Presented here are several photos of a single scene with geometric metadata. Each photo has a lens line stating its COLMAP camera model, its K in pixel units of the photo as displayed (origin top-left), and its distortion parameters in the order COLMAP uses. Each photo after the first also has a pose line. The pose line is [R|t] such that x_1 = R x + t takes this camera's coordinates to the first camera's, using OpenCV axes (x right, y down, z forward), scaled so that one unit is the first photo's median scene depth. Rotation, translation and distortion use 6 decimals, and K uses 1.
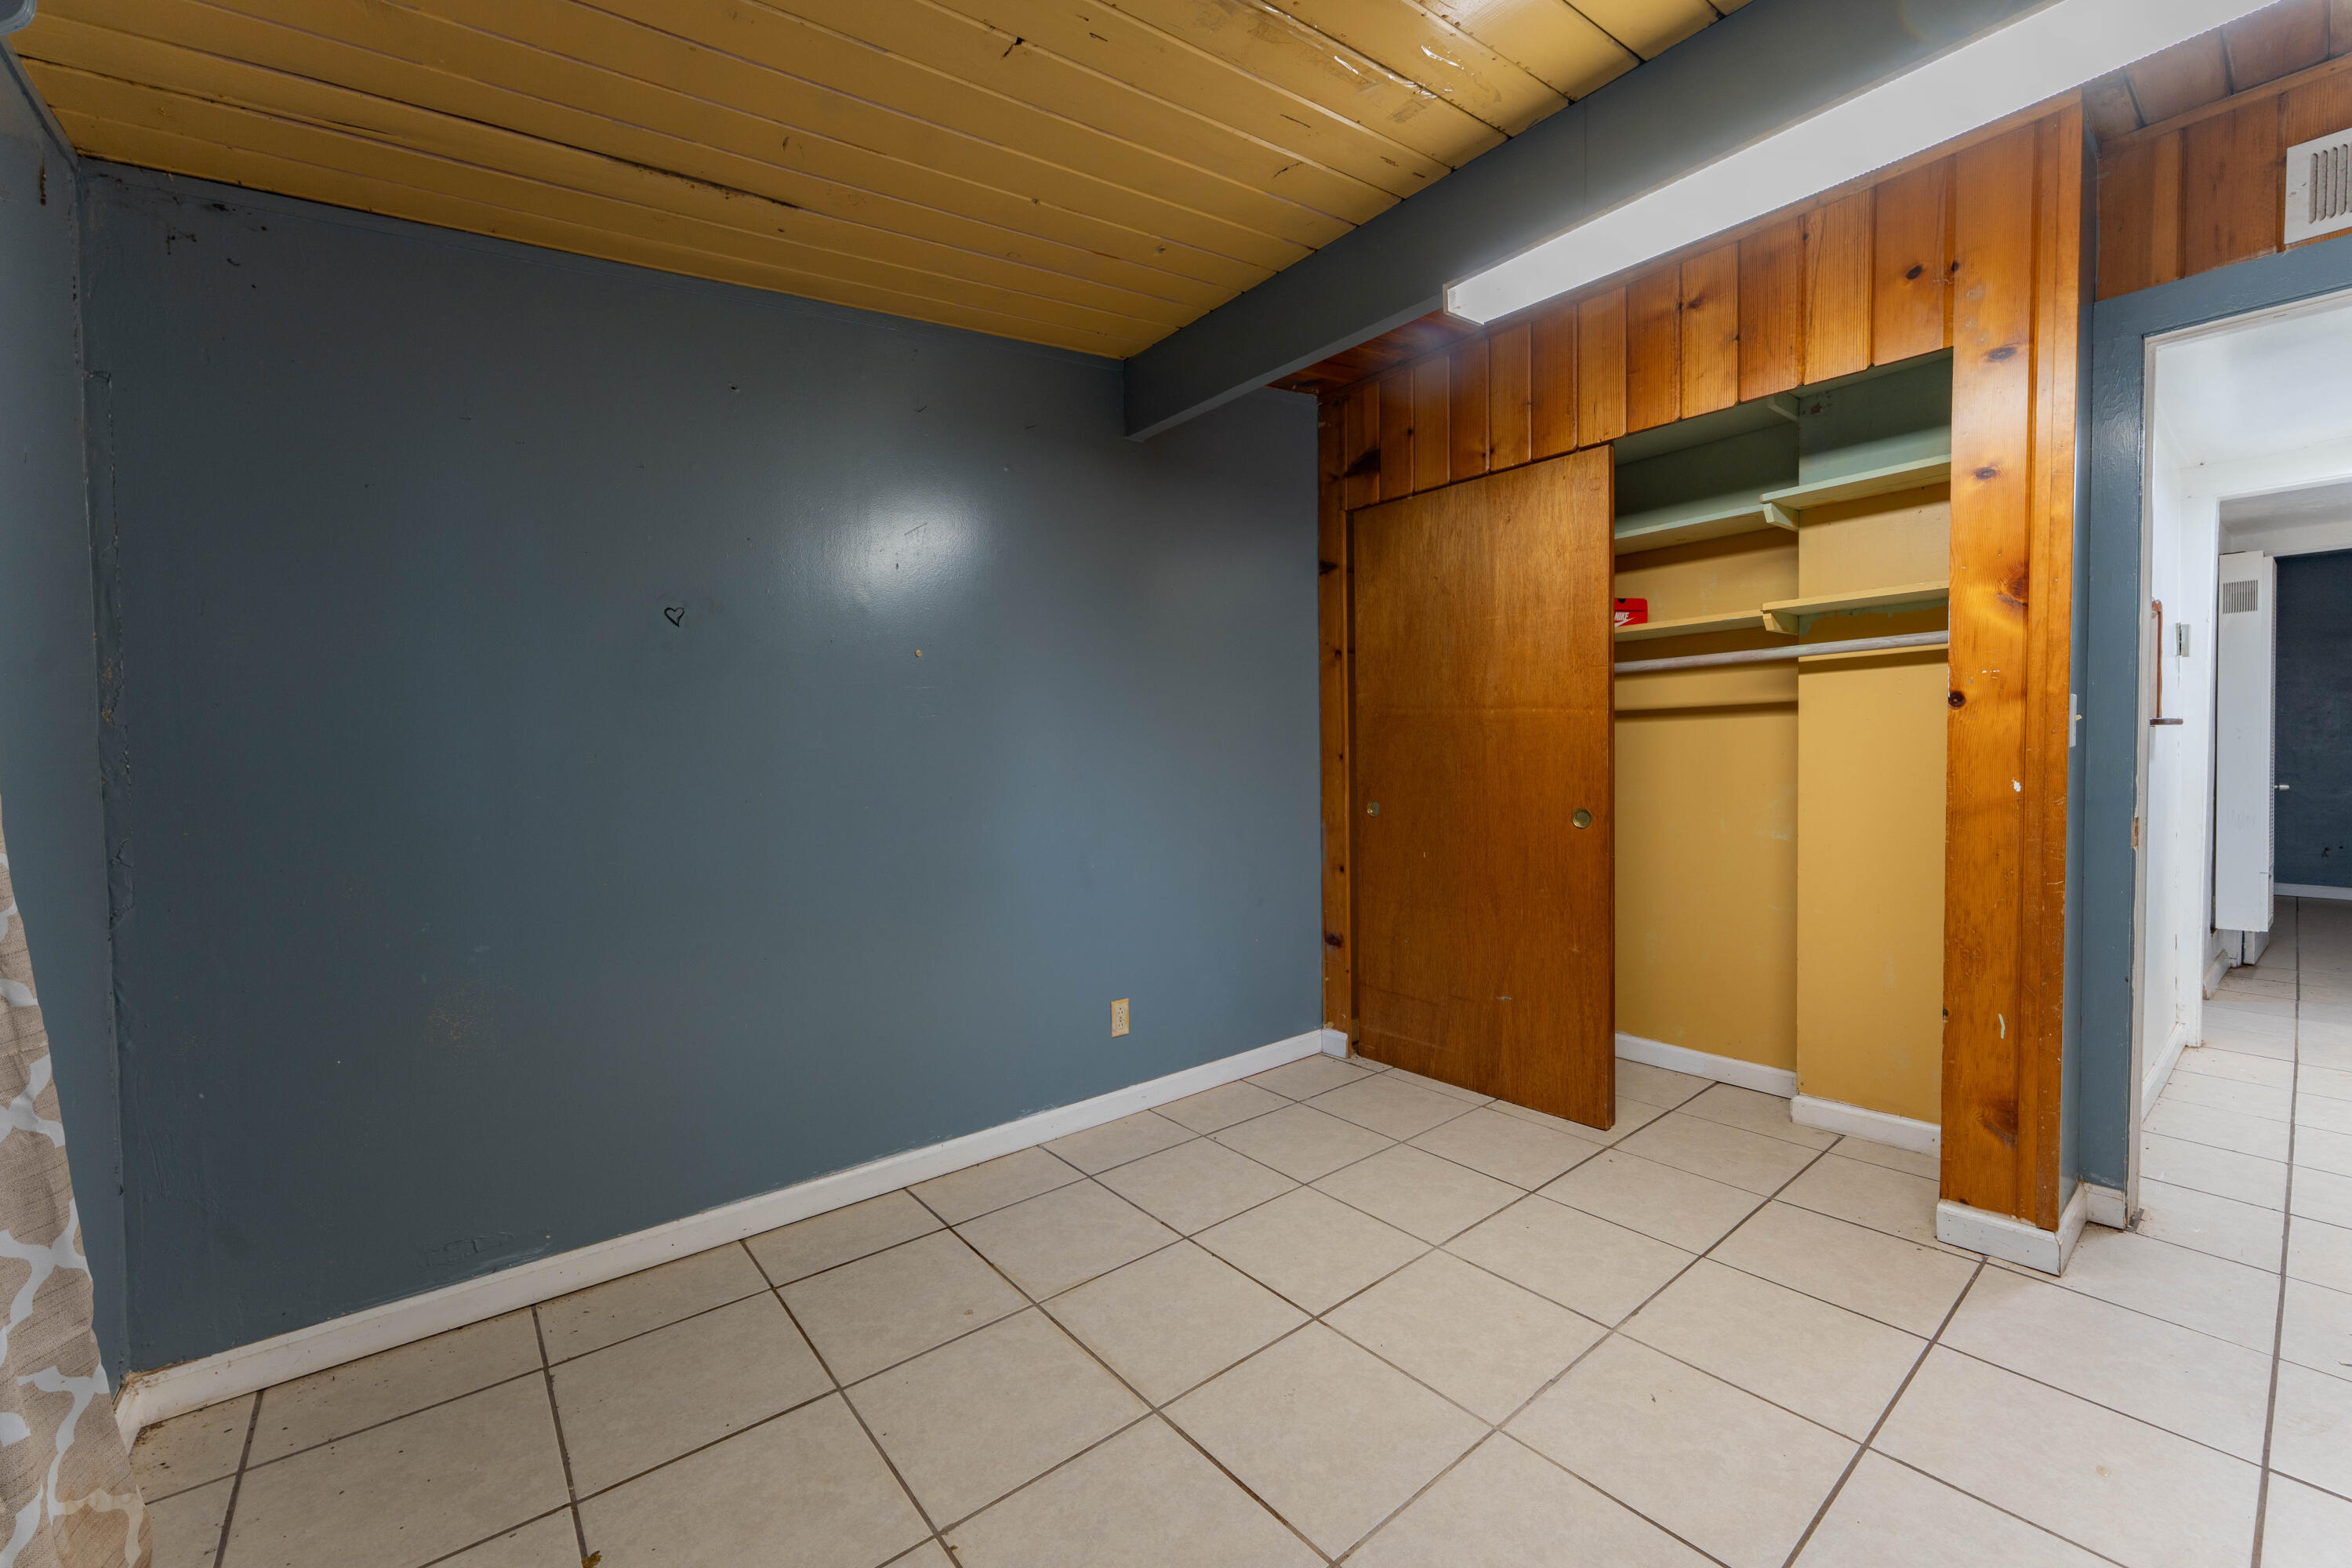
lens RADIAL K [[934.8, 0, 1173.0], [0, 934.8, 782.9], [0, 0, 1]] dist [-0.000097, 0.000404]
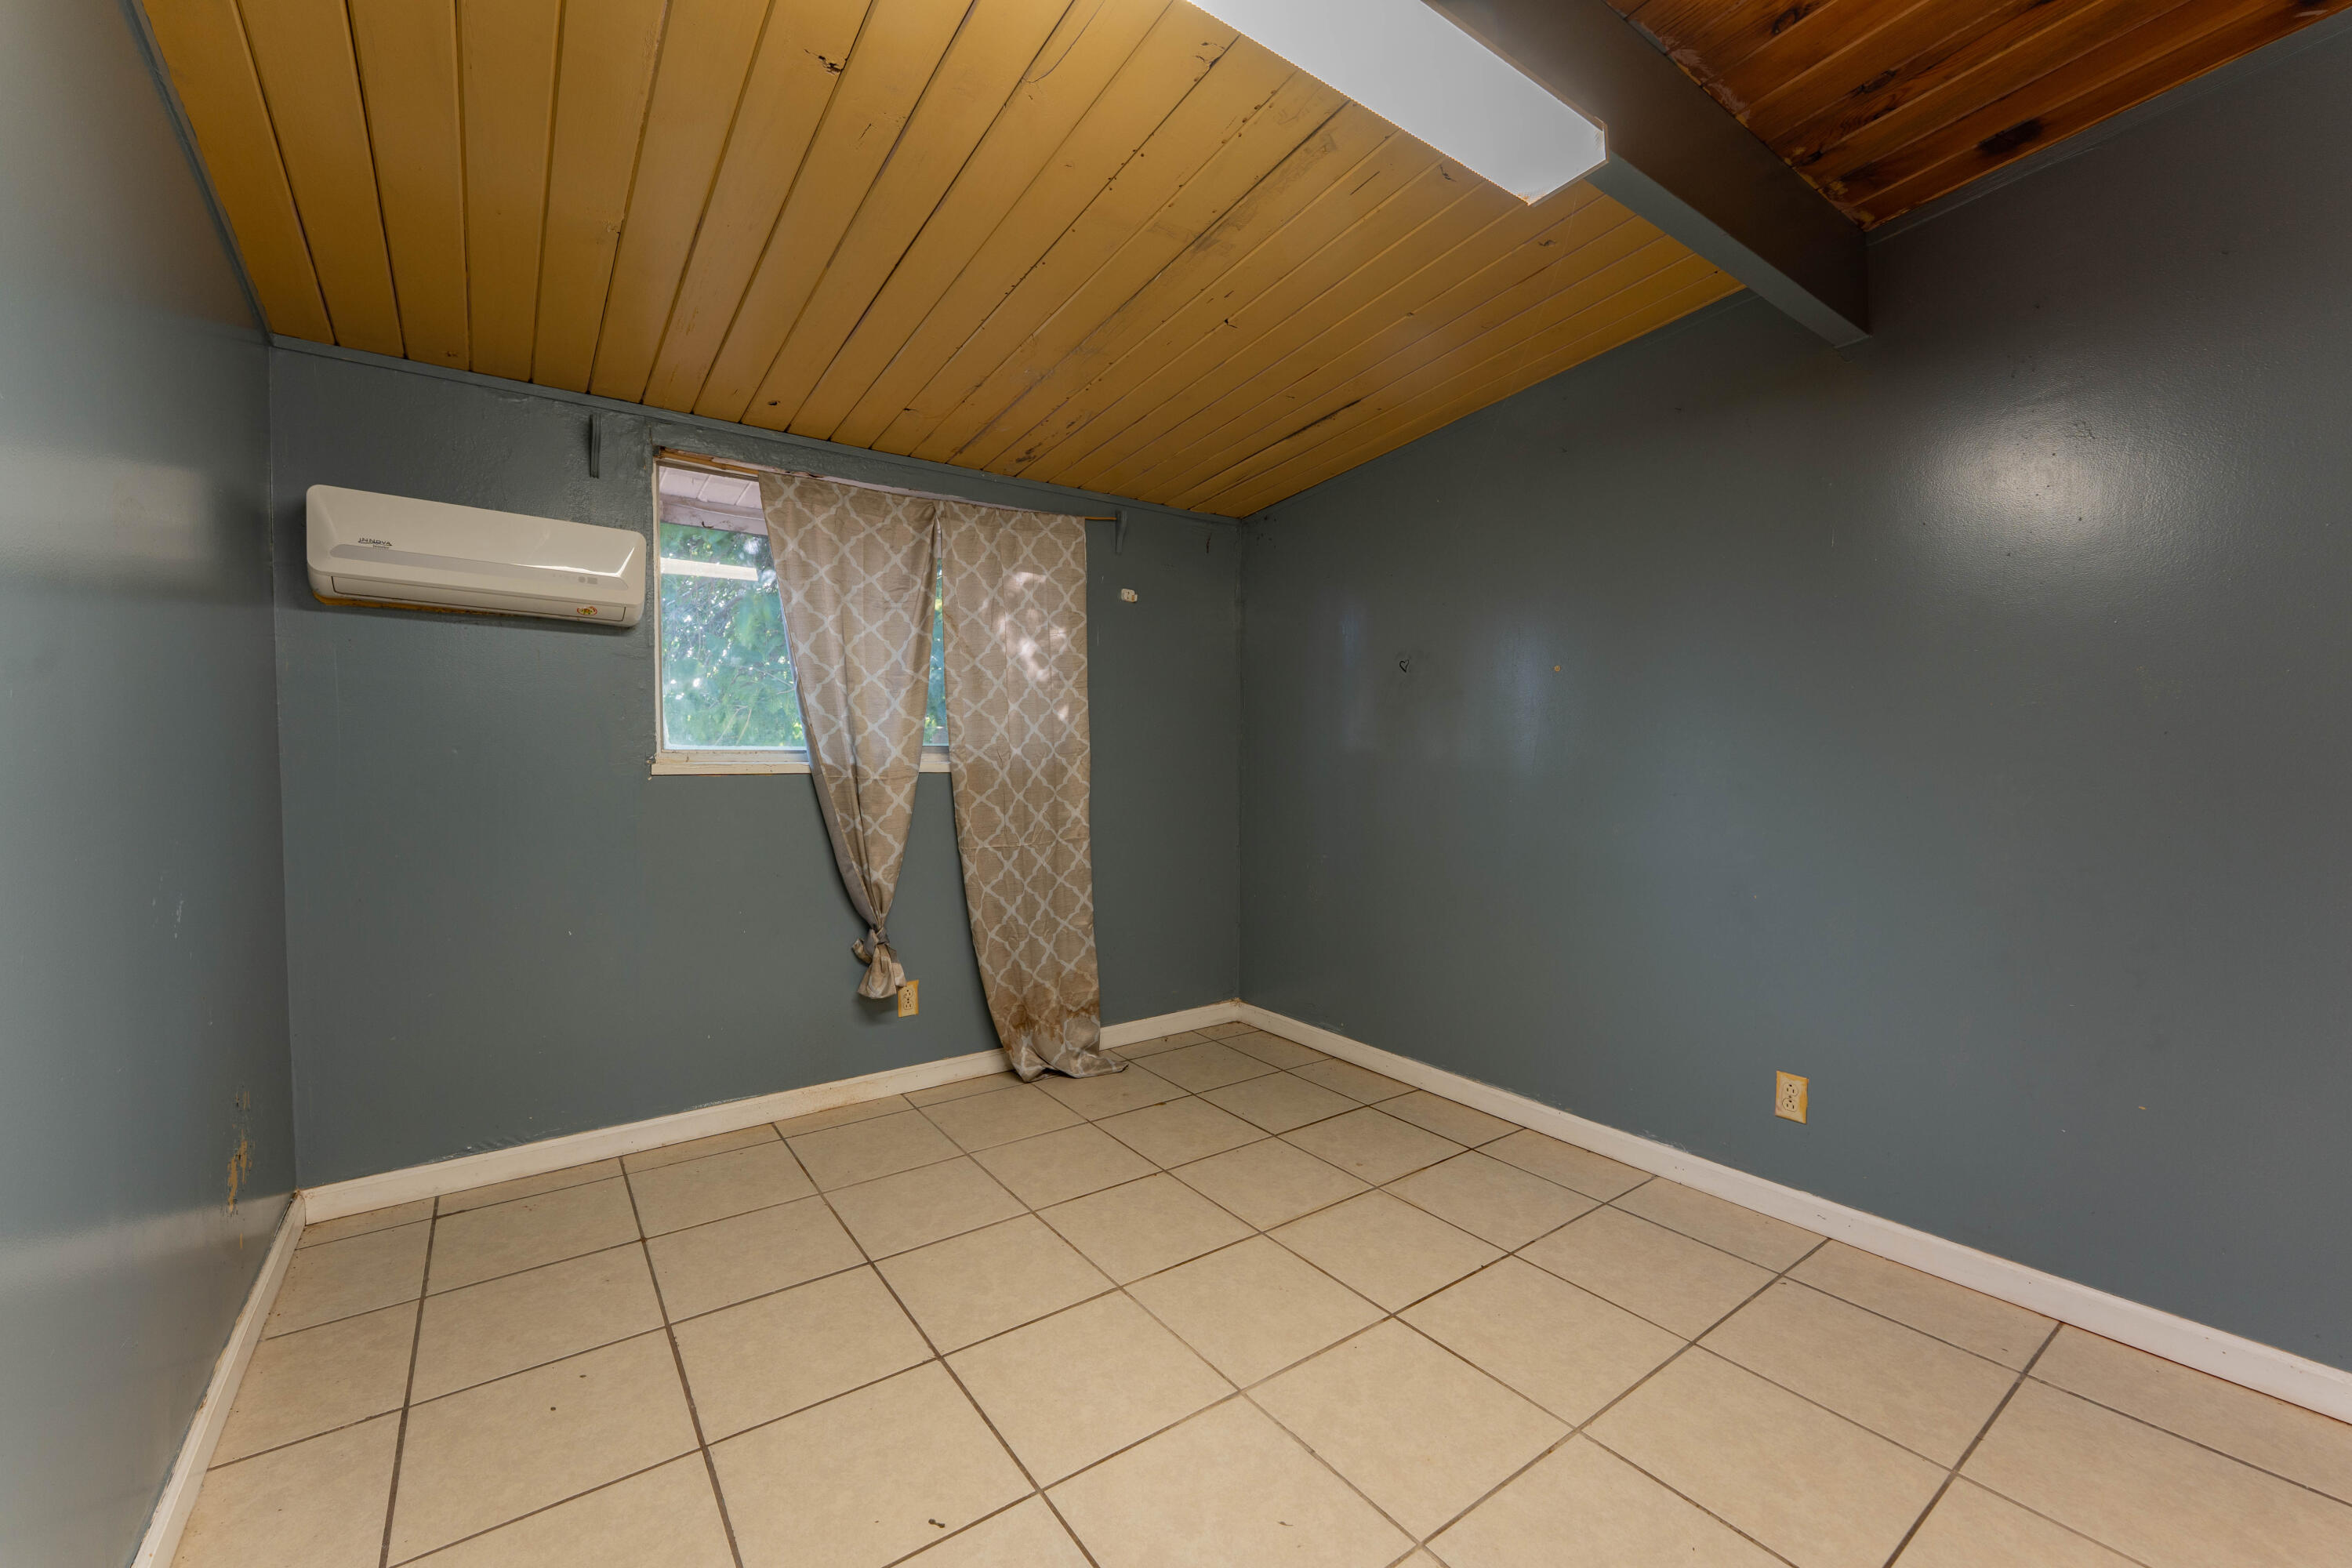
lens RADIAL K [[934.8, 0, 1173.0], [0, 934.8, 782.9], [0, 0, 1]] dist [-0.000097, 0.000404]
pose [[-0.058584, 0.045799, -0.997231, 1.090260], [-0.036212, 0.998192, 0.047971, -0.047520], [0.997625, 0.038922, -0.056820, 0.747254]]
